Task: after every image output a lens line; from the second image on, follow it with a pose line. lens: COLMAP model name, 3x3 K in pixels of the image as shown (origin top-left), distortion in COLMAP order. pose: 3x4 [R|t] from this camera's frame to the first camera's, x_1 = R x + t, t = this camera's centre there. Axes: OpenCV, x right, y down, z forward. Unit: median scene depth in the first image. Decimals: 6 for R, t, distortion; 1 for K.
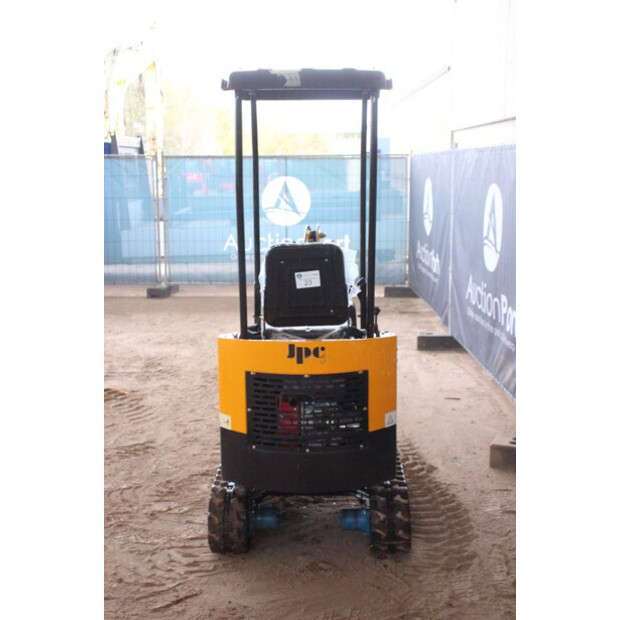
lens RADIAL K [[878.9, 0, 310.0], [0, 878.9, 310.0], [0, 0, 1]] dist [0.071576, 0.044239]
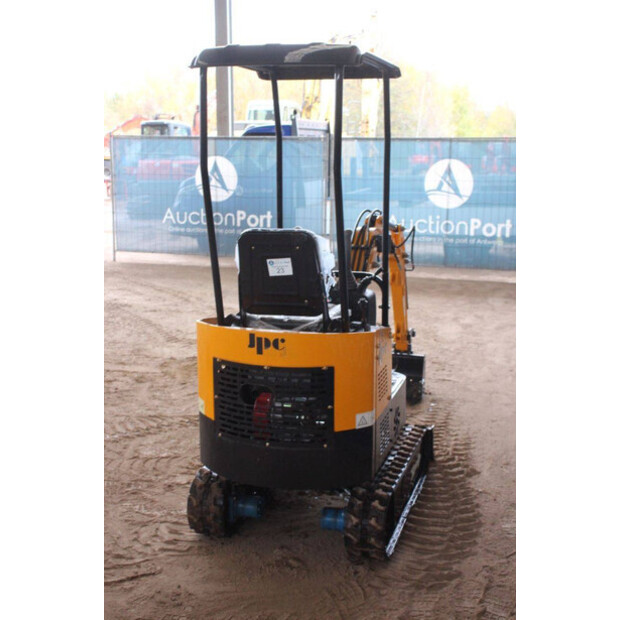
lens RADIAL K [[828.4, 0, 310.0], [0, 828.4, 310.0], [0, 0, 1]] dist [0.043999, 0.083301]
pose [[0.960121, 0.065088, -0.271904, 0.263020], [-0.056723, 0.997647, 0.038521, -0.023483], [0.273772, -0.021562, 0.961553, 0.133246]]
